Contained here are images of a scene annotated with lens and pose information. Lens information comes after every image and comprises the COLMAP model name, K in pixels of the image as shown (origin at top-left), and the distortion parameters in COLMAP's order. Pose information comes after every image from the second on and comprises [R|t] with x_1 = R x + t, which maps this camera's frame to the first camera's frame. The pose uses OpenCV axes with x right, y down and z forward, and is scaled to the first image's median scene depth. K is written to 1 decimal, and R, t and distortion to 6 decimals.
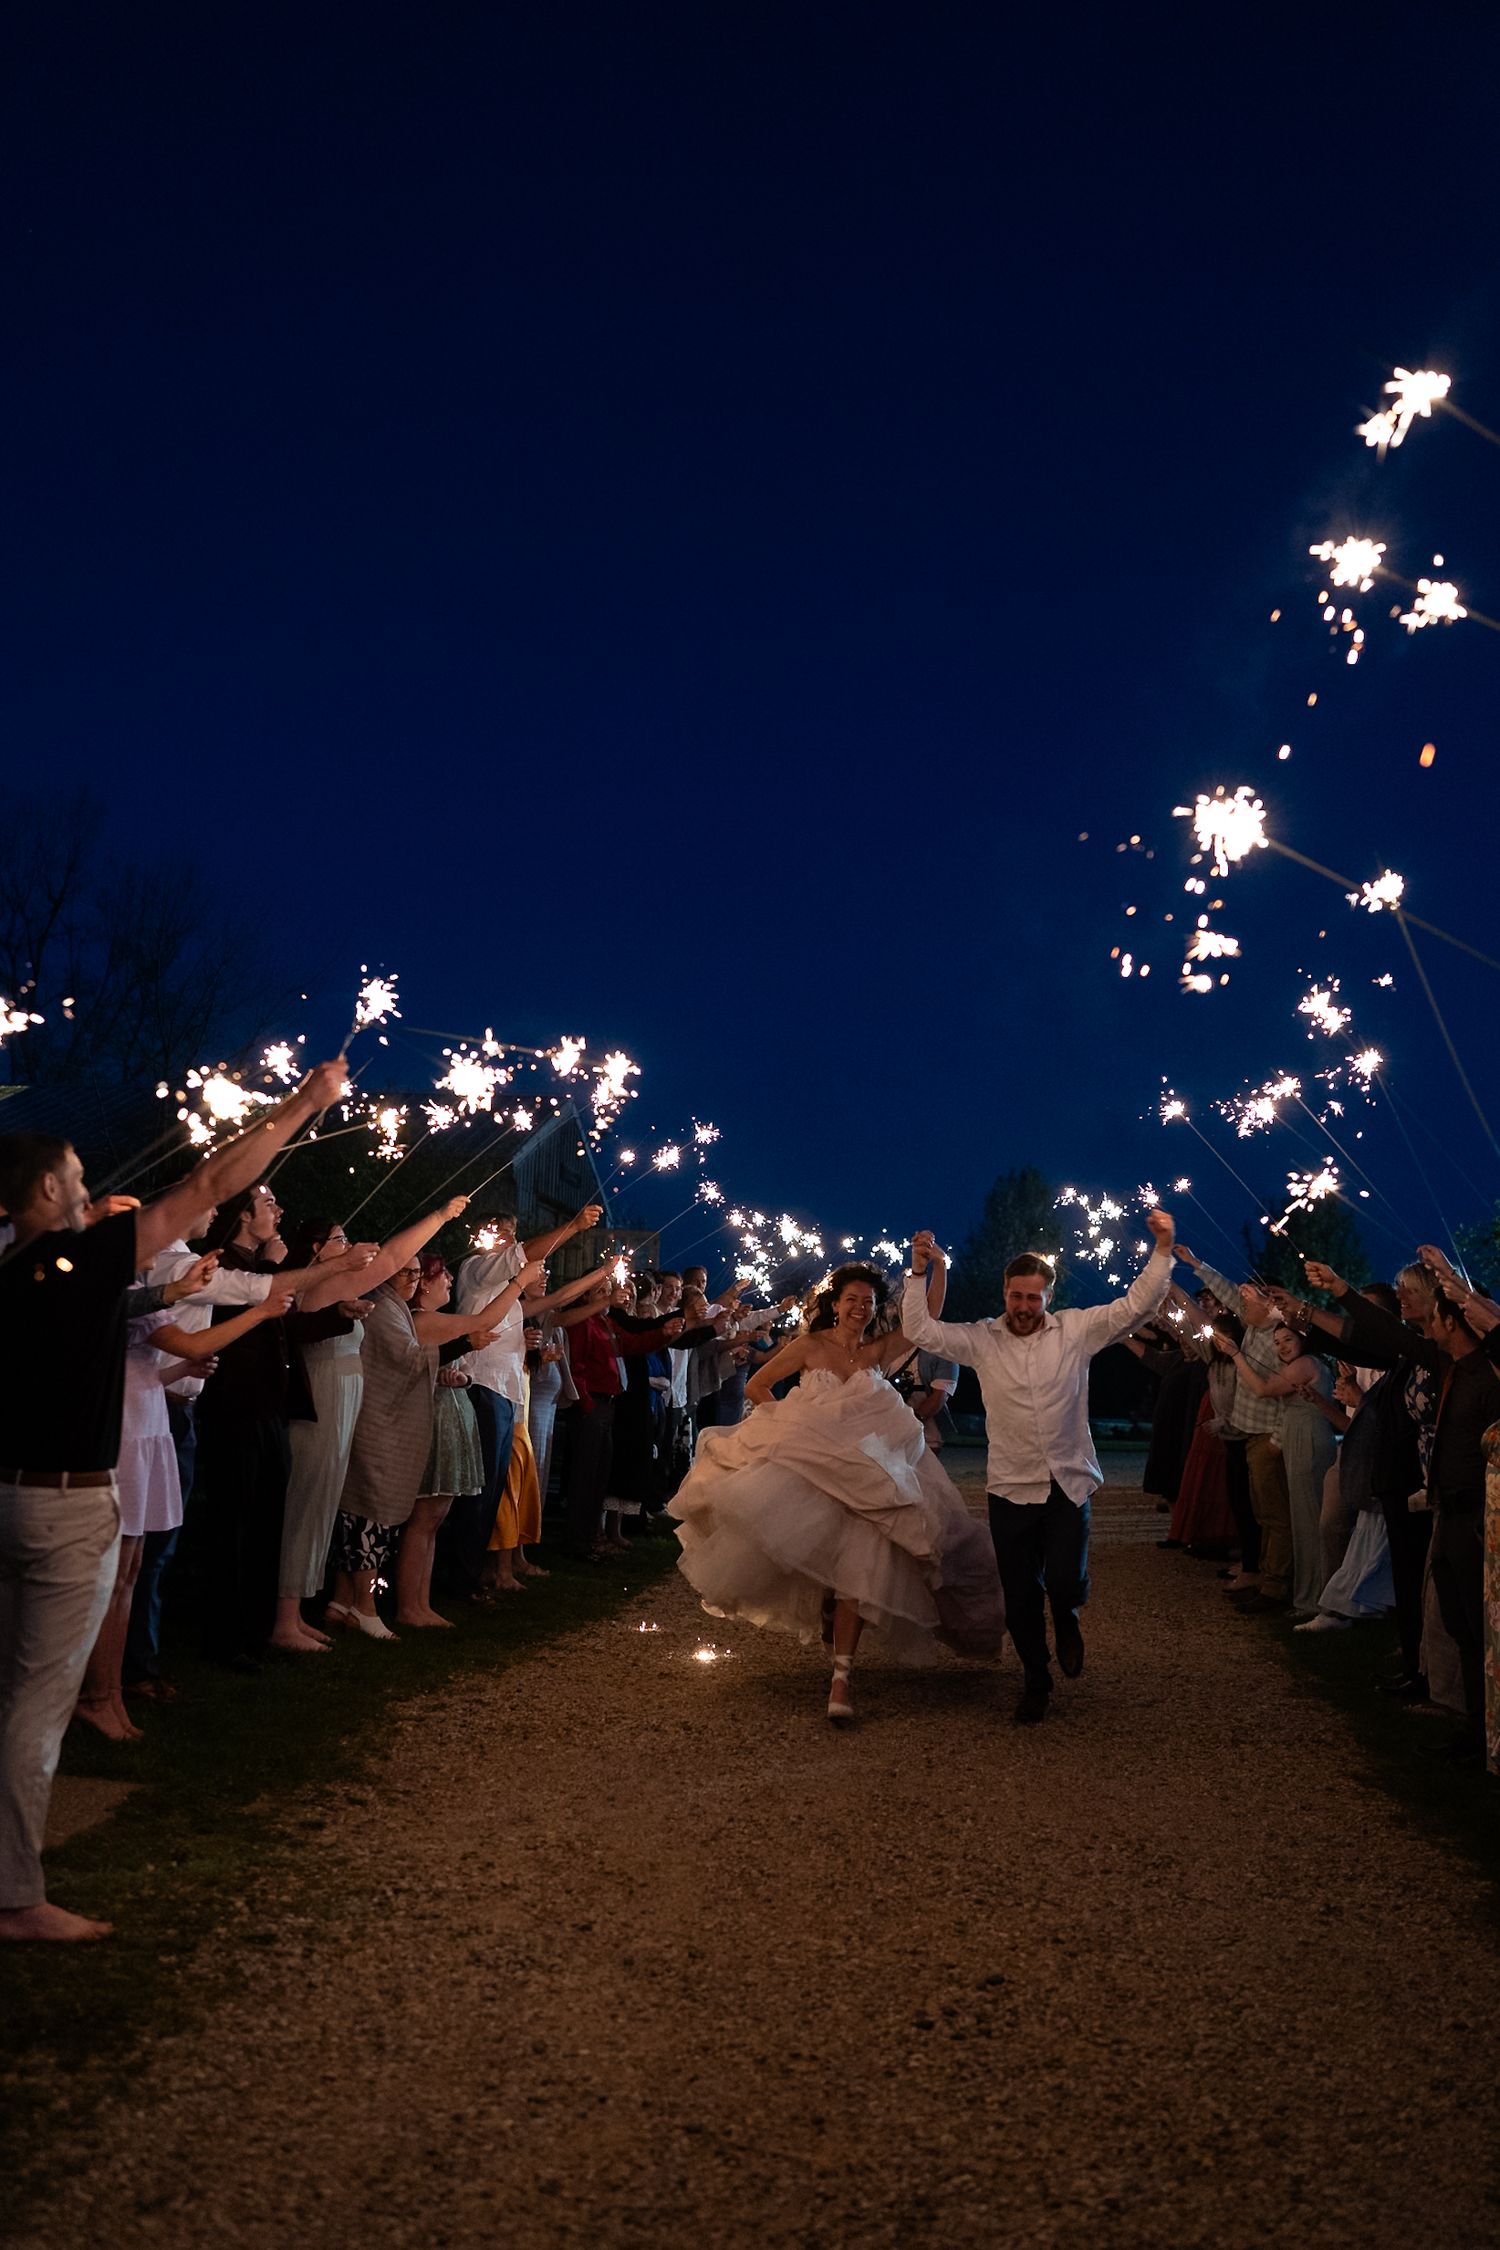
lens RADIAL K [[2272.1, 0, 752.8], [0, 2272.1, 1124.4], [0, 0, 1]] dist [0.040536, 0.000000]
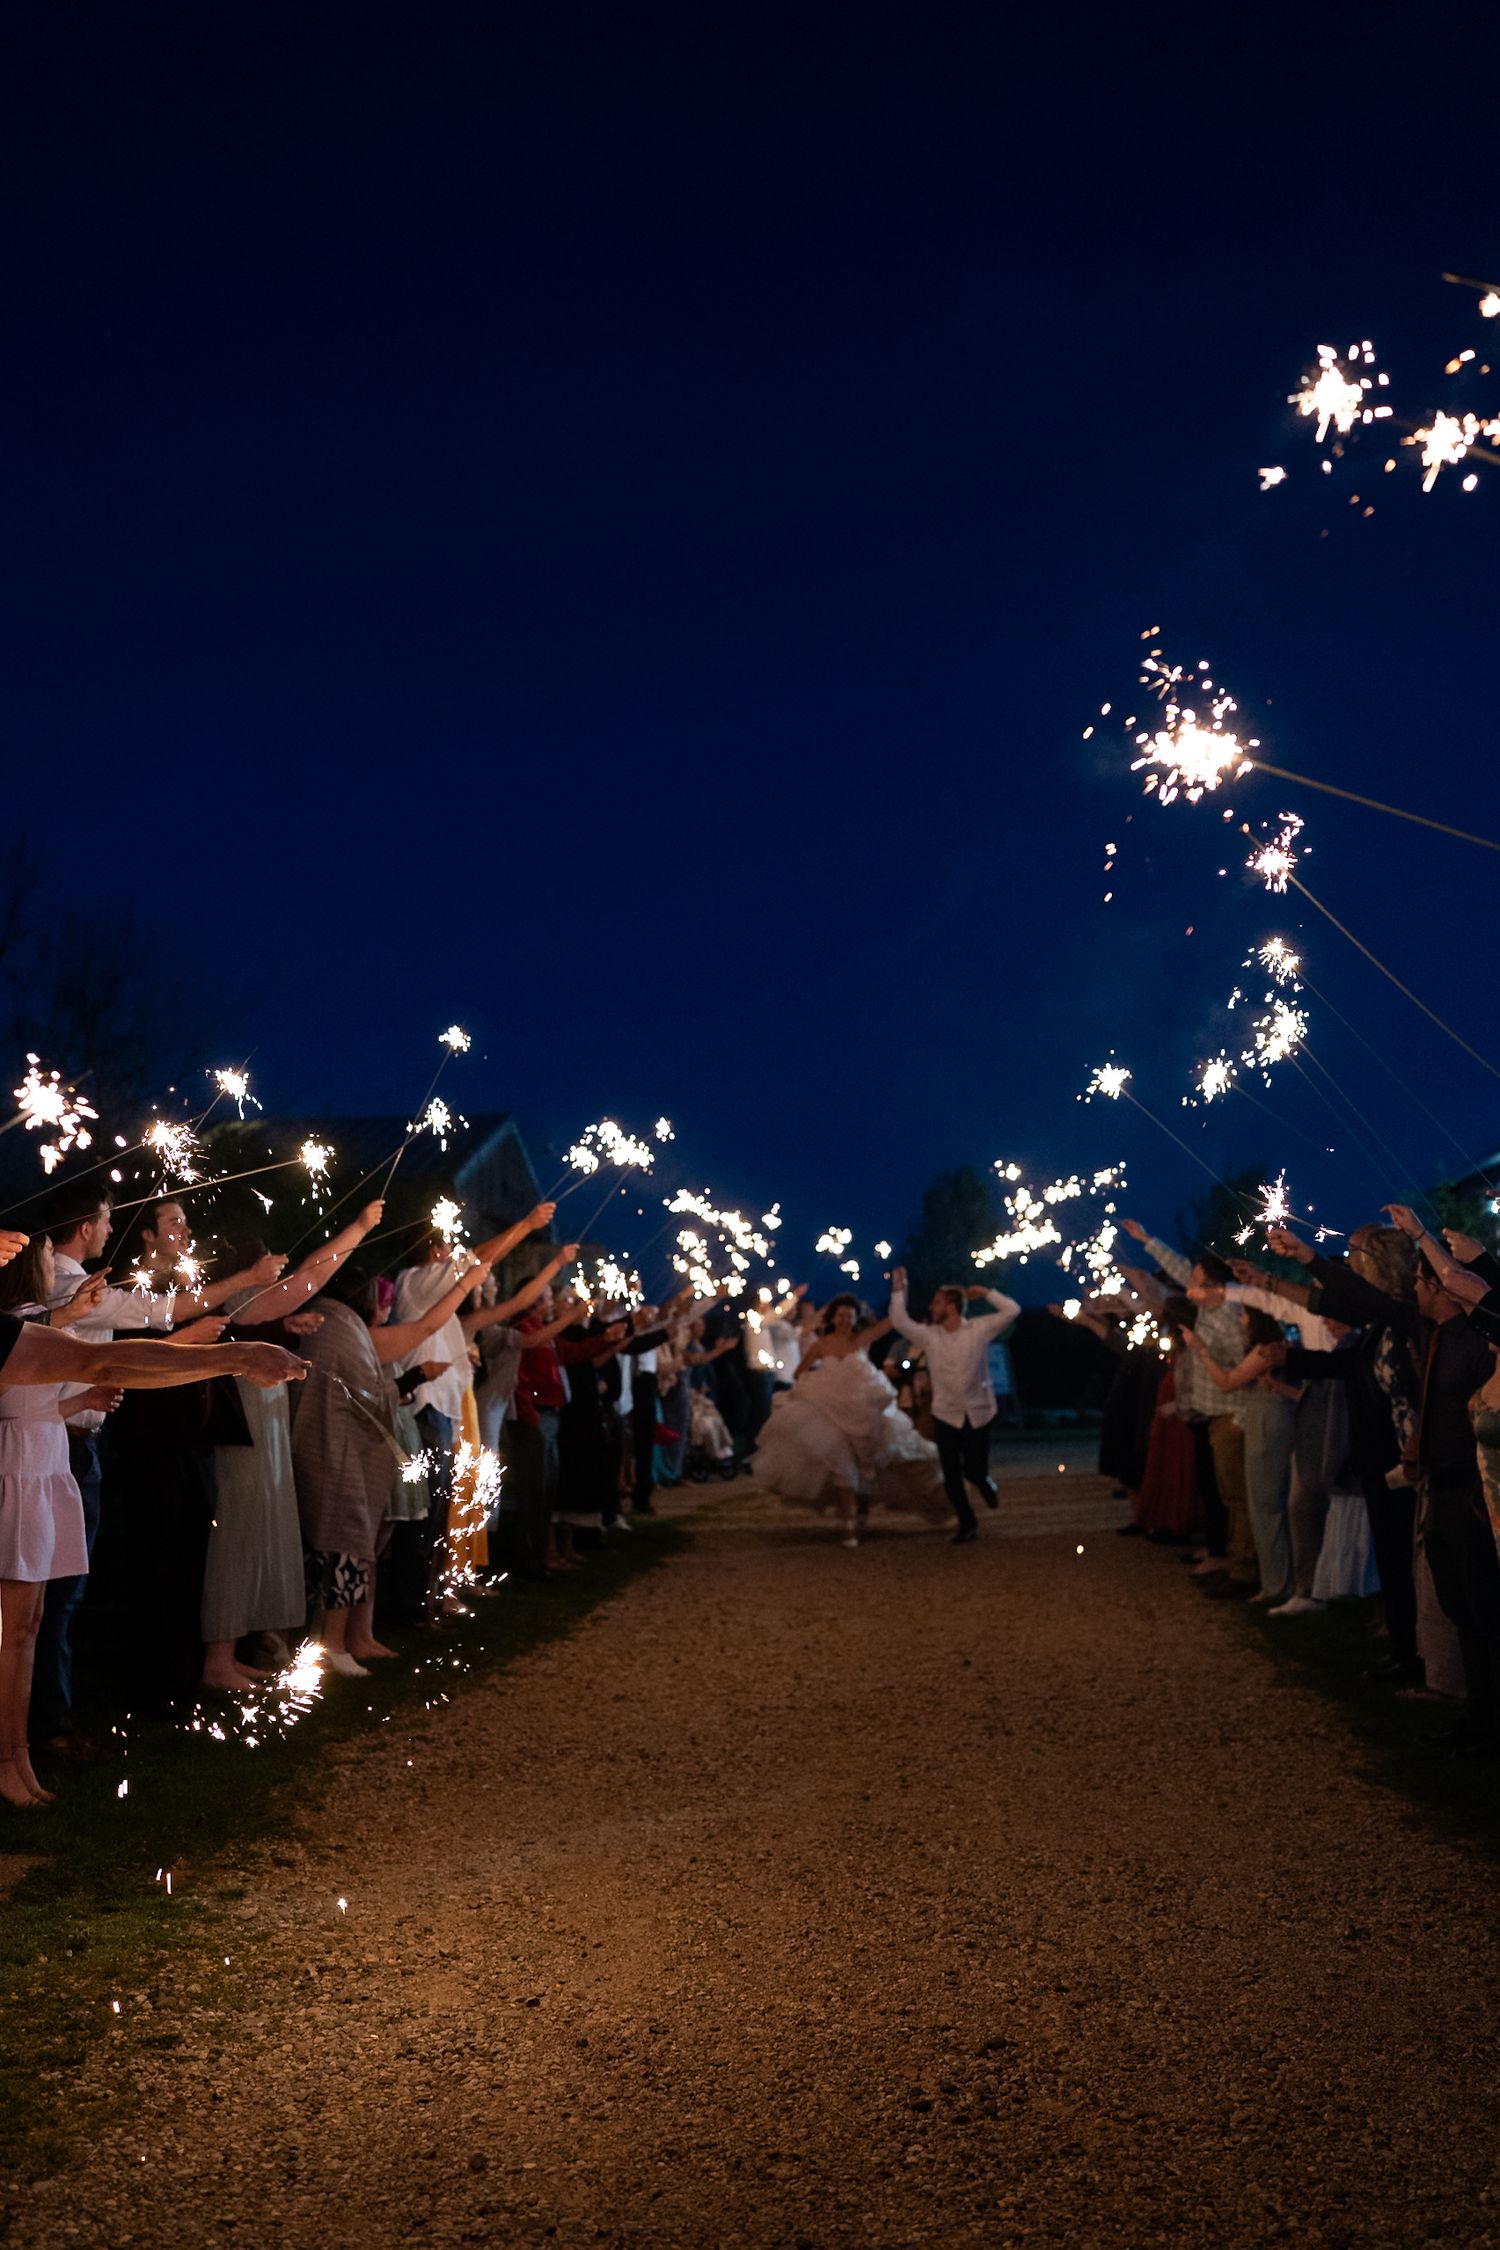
lens RADIAL K [[2272.1, 0, 702.3], [0, 2272.1, 1105.6], [0, 0, 1]] dist [0.040536, 0.000000]
pose [[0.998842, -0.047729, 0.006007, 0.003183], [0.047790, 0.998804, -0.010376, 0.011182], [-0.005505, 0.010651, 0.999928, 0.080611]]
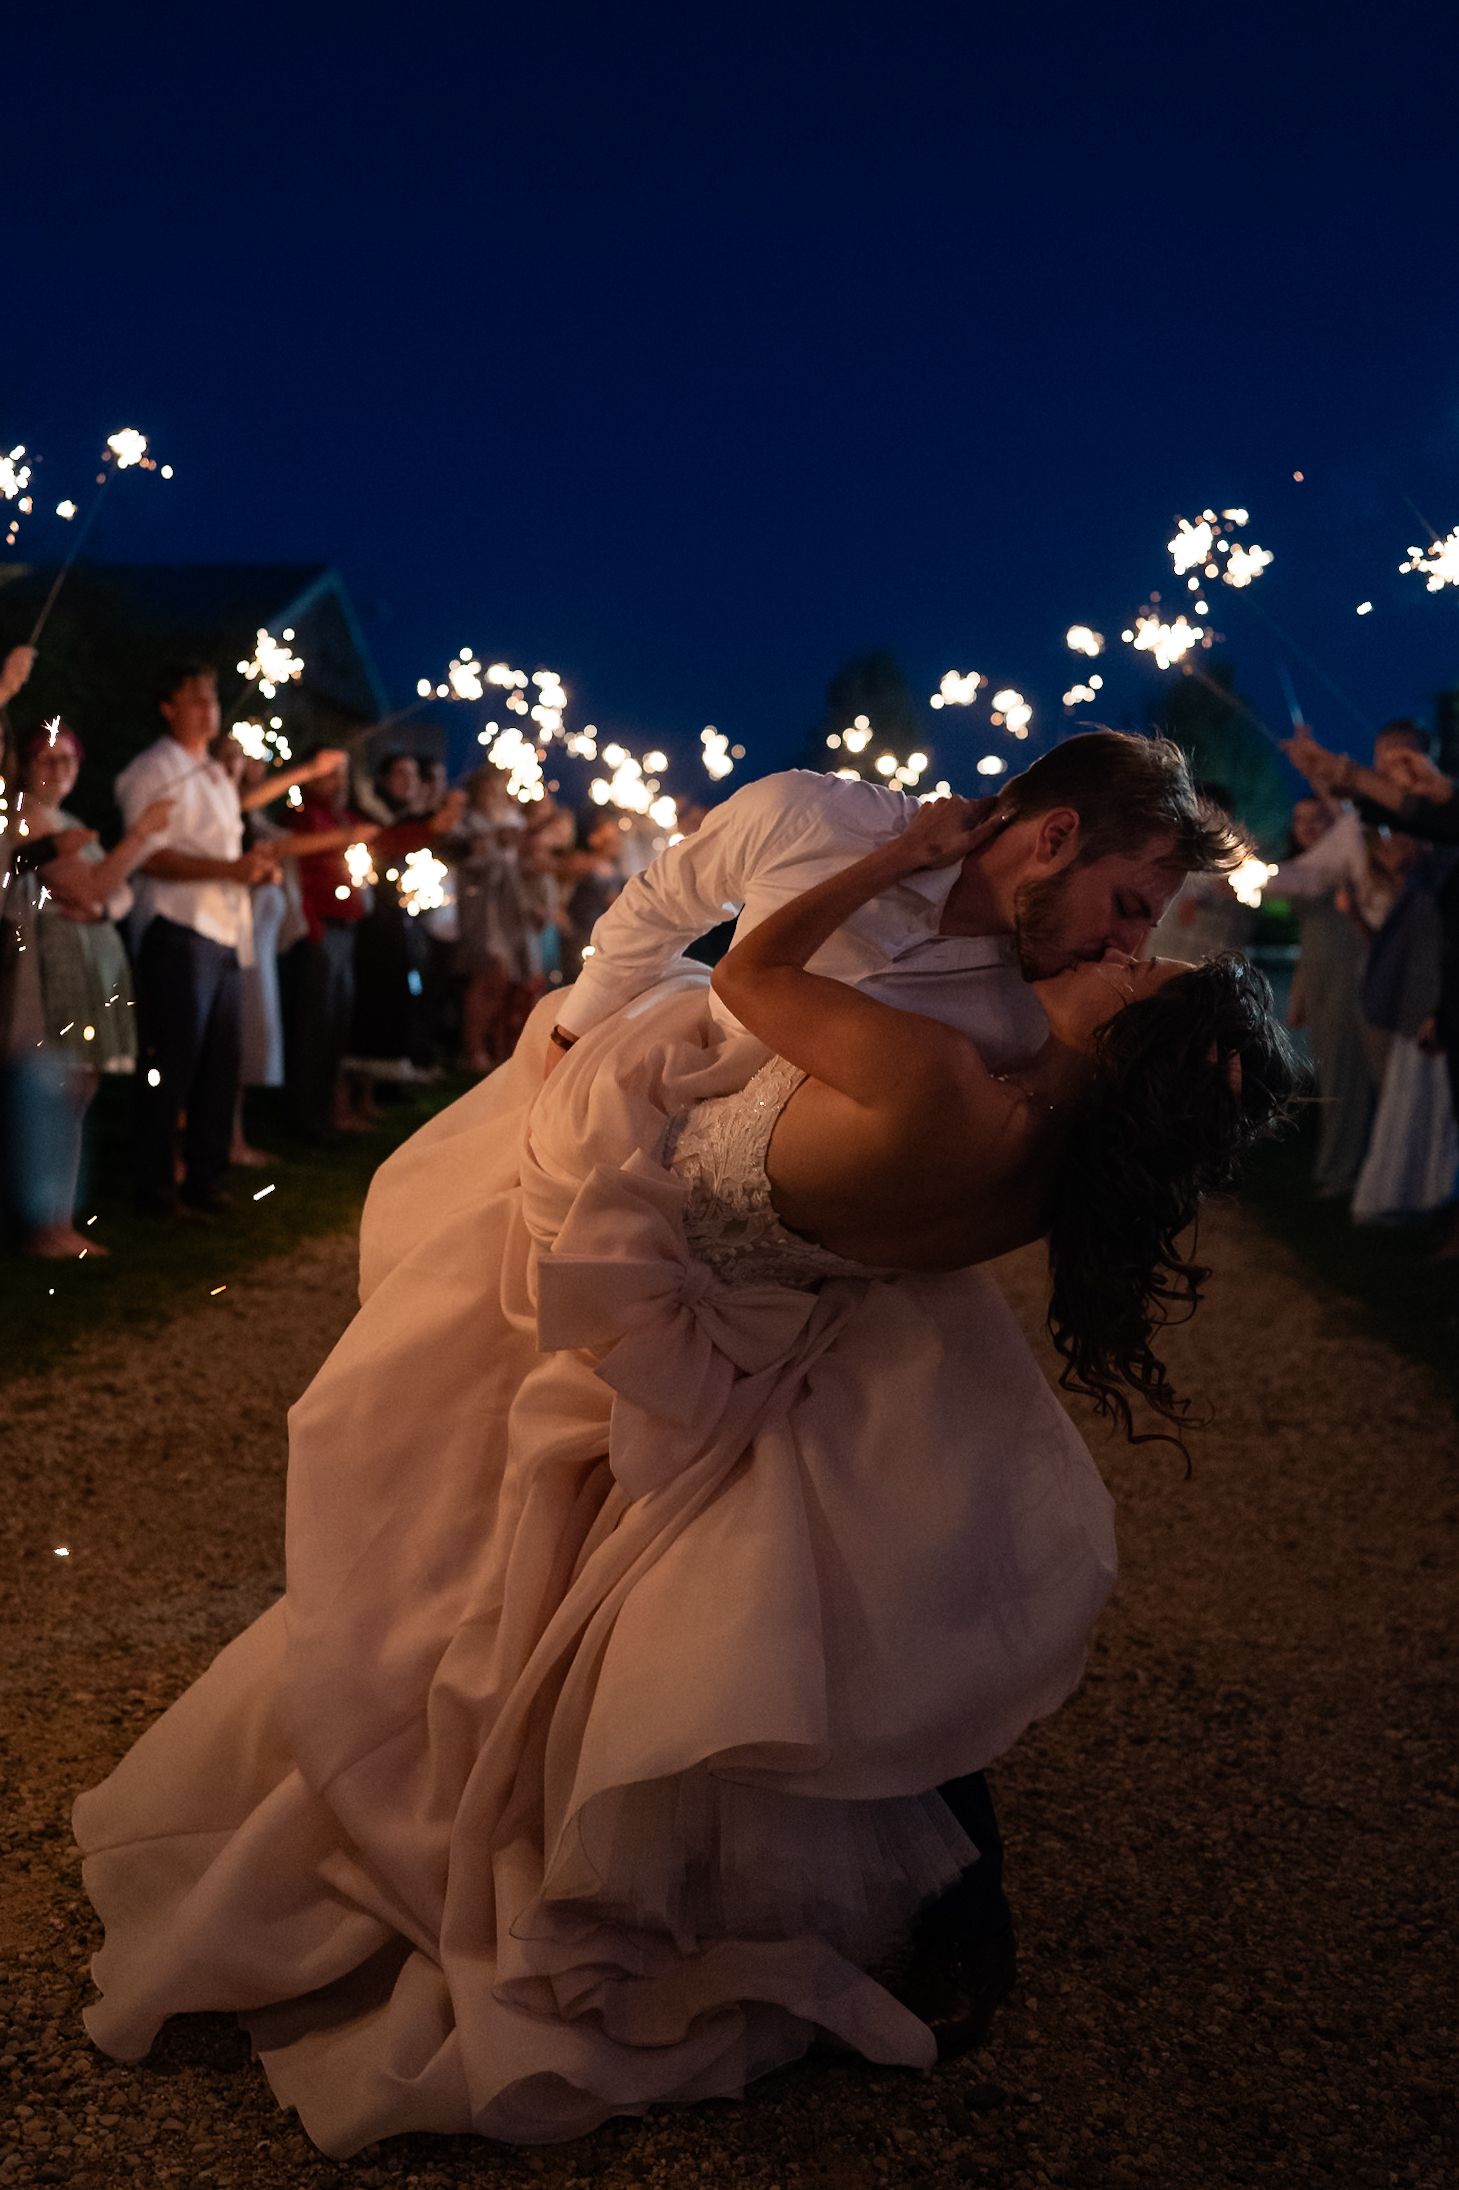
lens RADIAL K [[2211.5, 0, 725.5], [0, 2211.5, 1092.0], [0, 0, 1]] dist [0.040536, 0.000000]
pose [[0.997713, -0.026123, 0.062335, 0.026193], [0.013466, 0.980628, 0.195418, 0.070309], [-0.066233, -0.194132, 0.978737, 0.553676]]
